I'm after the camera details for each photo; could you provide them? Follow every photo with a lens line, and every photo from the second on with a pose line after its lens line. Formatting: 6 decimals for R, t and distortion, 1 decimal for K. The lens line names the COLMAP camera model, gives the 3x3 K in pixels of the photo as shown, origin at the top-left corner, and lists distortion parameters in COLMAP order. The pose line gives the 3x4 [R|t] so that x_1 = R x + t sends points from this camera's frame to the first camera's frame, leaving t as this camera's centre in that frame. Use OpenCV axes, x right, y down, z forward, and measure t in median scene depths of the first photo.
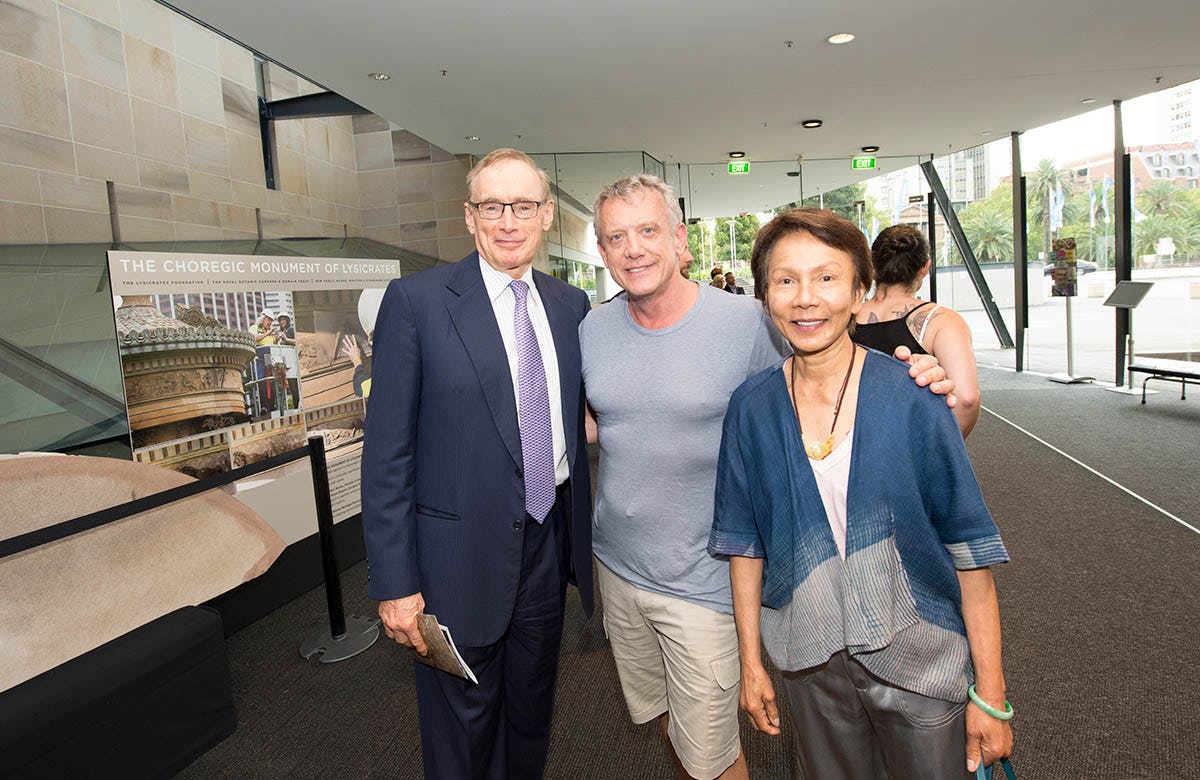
lens RADIAL K [[675.9, 0, 627.6], [0, 675.9, 338.2], [0, 0, 1]] dist [0.000121, -0.000344]
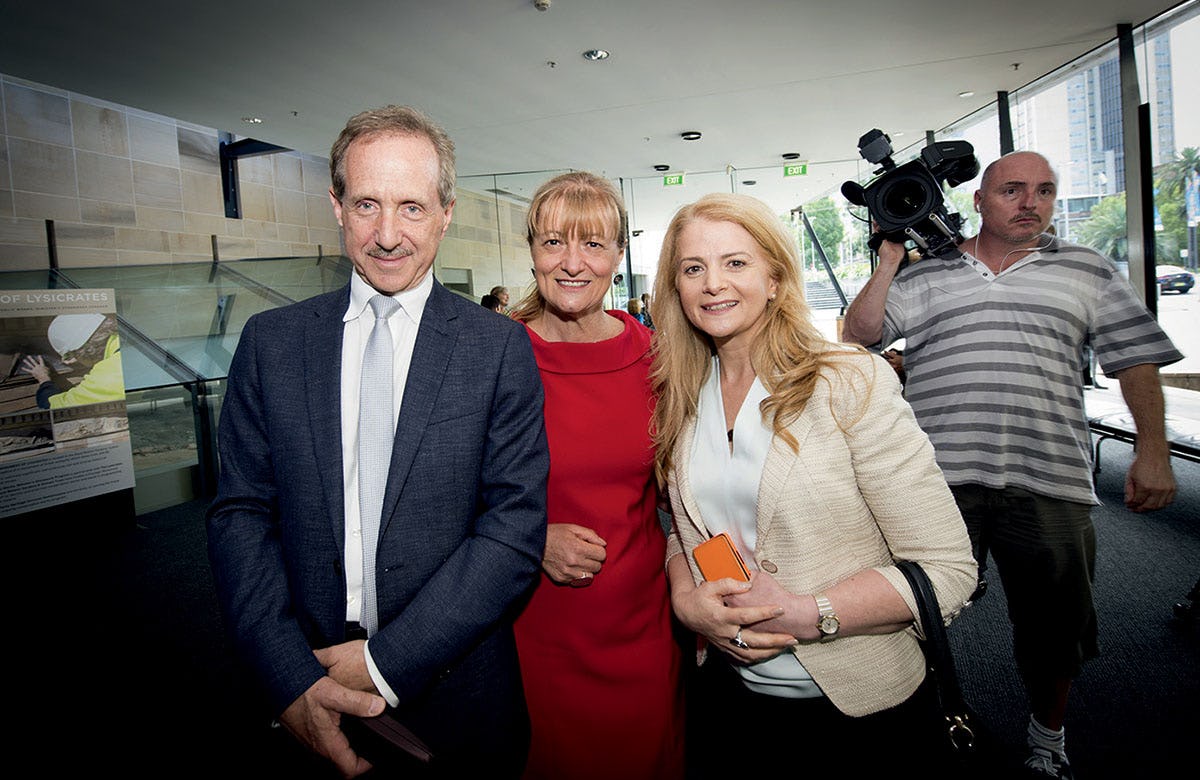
lens RADIAL K [[639.8, 0, 602.8], [0, 639.8, 324.6], [0, 0, 1]] dist [0.001244, -0.000086]
pose [[0.974784, 0.006746, -0.223050, 0.433974], [-0.011407, 0.999743, -0.019616, -0.026254], [0.222860, 0.021666, 0.974610, 0.080697]]
